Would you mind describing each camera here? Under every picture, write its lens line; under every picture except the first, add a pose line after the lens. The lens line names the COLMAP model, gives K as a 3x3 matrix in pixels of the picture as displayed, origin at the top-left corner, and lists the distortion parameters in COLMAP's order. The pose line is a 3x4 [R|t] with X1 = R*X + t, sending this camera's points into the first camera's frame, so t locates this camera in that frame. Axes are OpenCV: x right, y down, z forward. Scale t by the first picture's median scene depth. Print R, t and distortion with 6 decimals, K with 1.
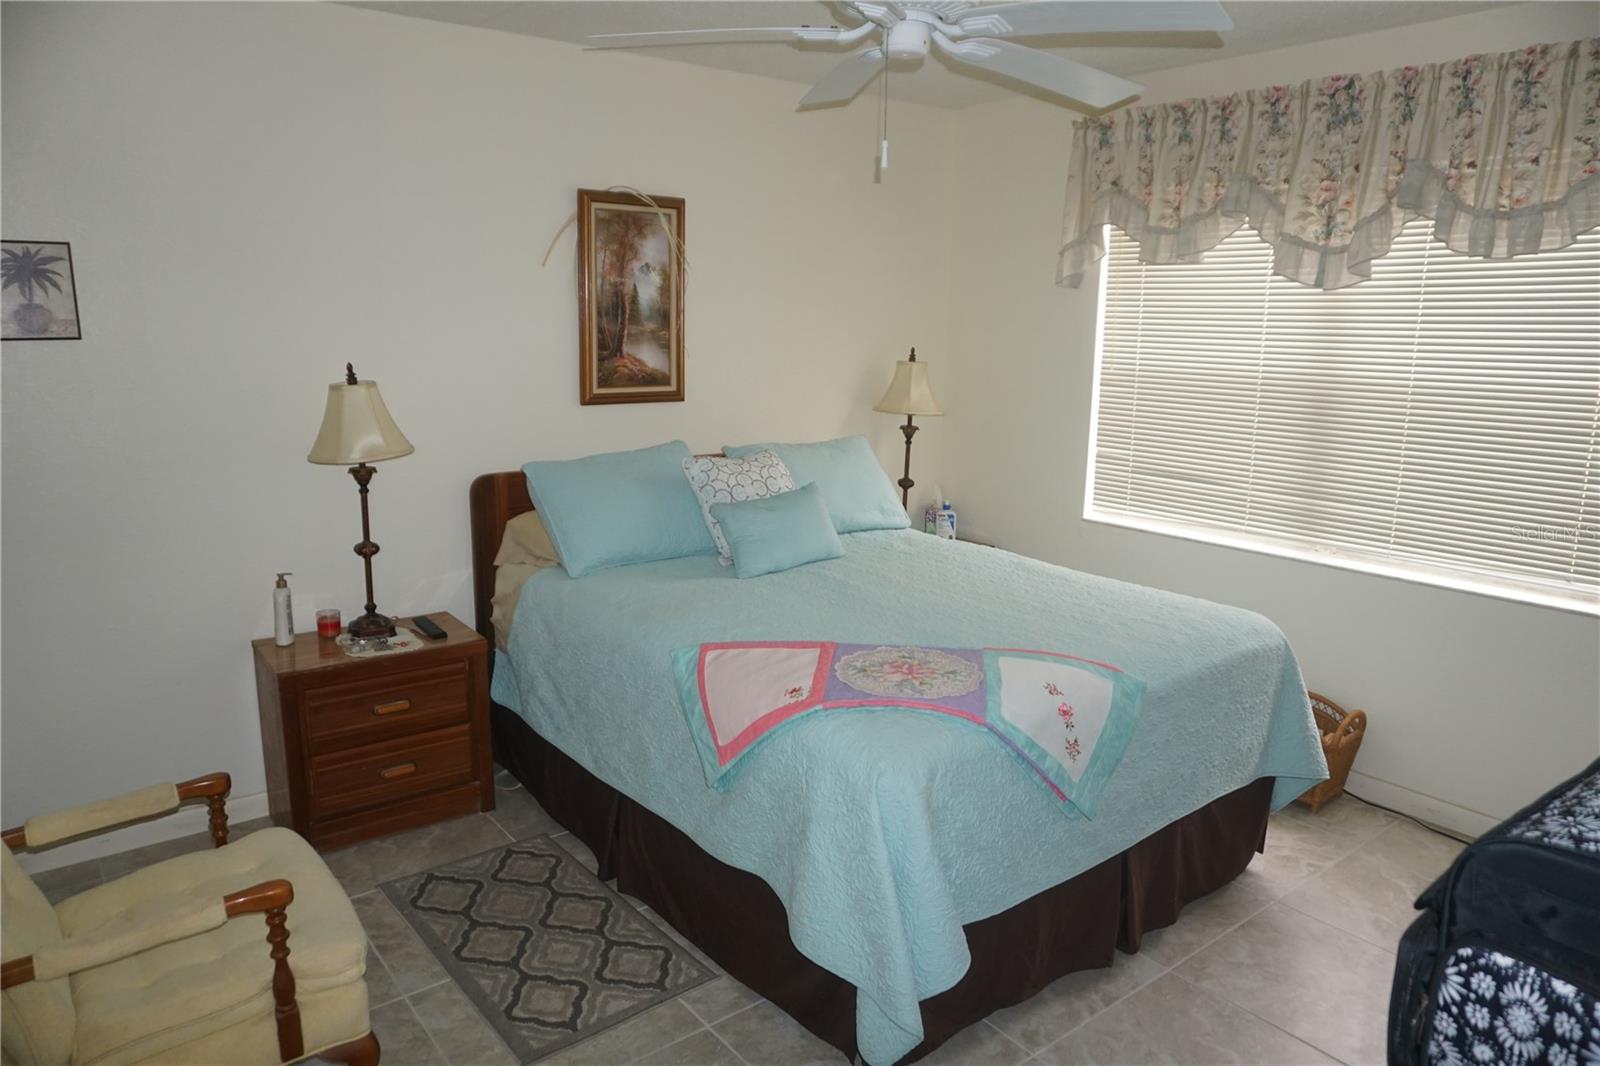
lens RADIAL K [[1065.6, 0, 801.1], [0, 1065.6, 528.8], [0, 0, 1]] dist [-0.033562, 0.021581]
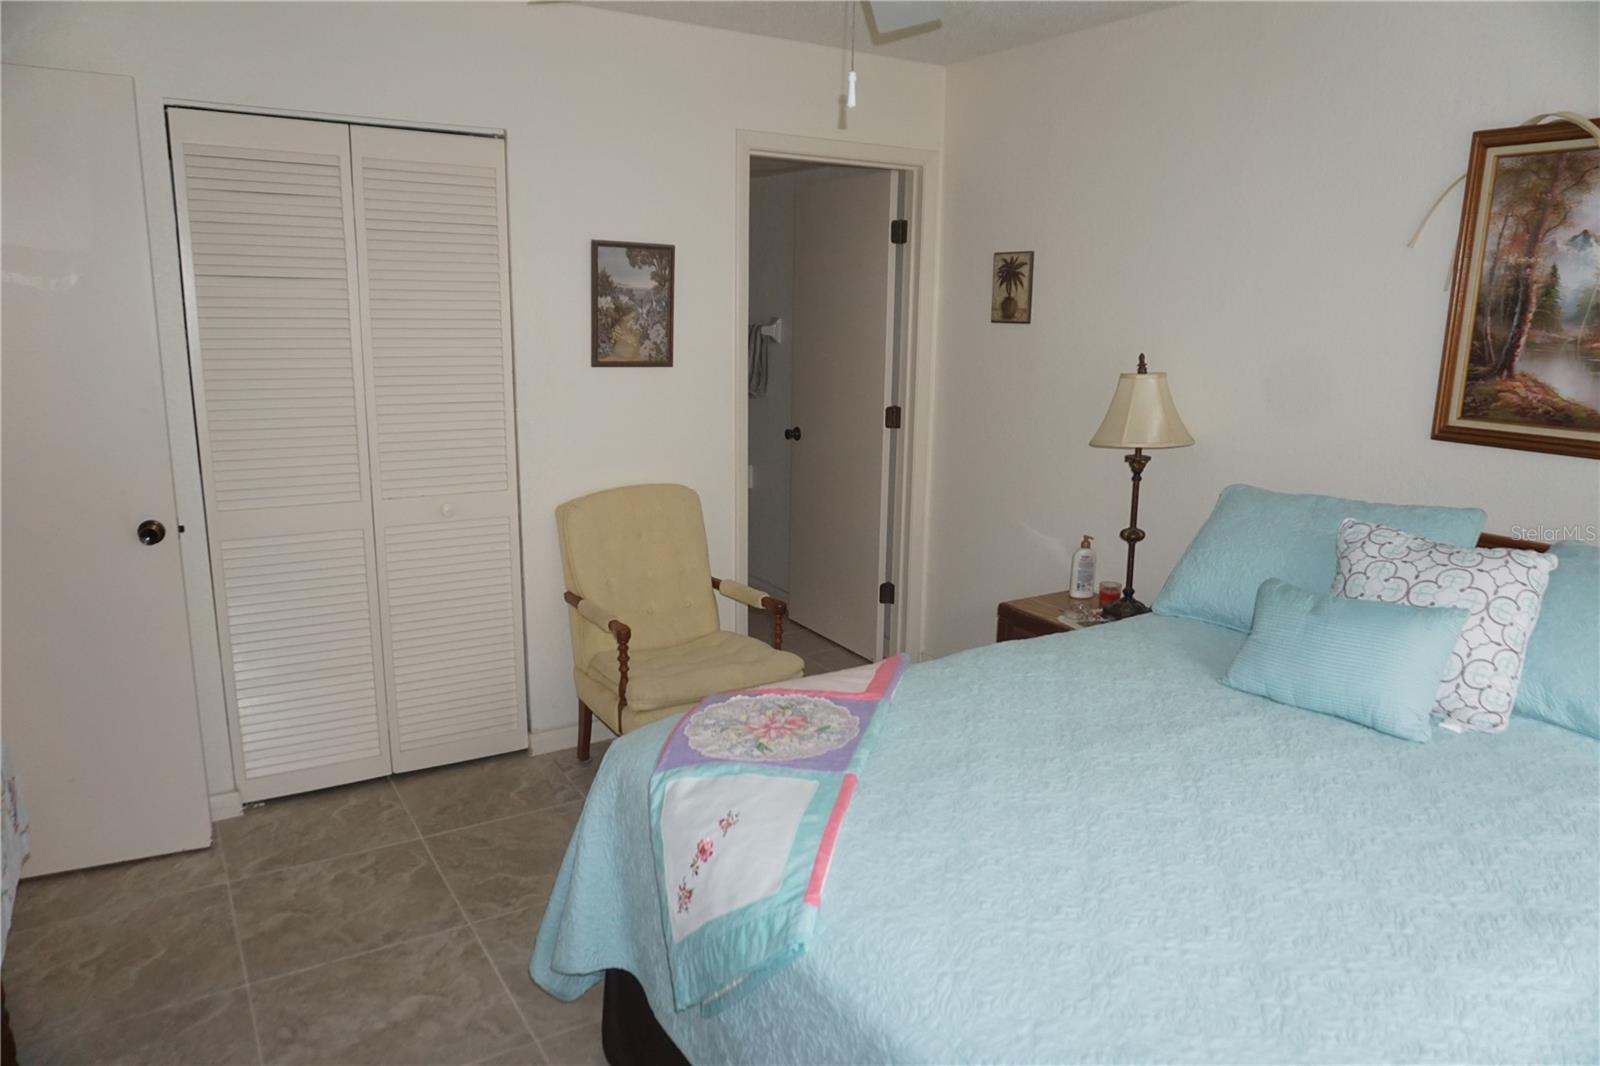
lens RADIAL K [[1065.6, 0, 800.8], [0, 1065.6, 538.6], [0, 0, 1]] dist [-0.033562, 0.021581]
pose [[-0.087348, 0.208857, -0.974037, 0.539039], [-0.214072, 0.950996, 0.223114, -0.119978], [0.972905, 0.228003, -0.038357, 0.629685]]
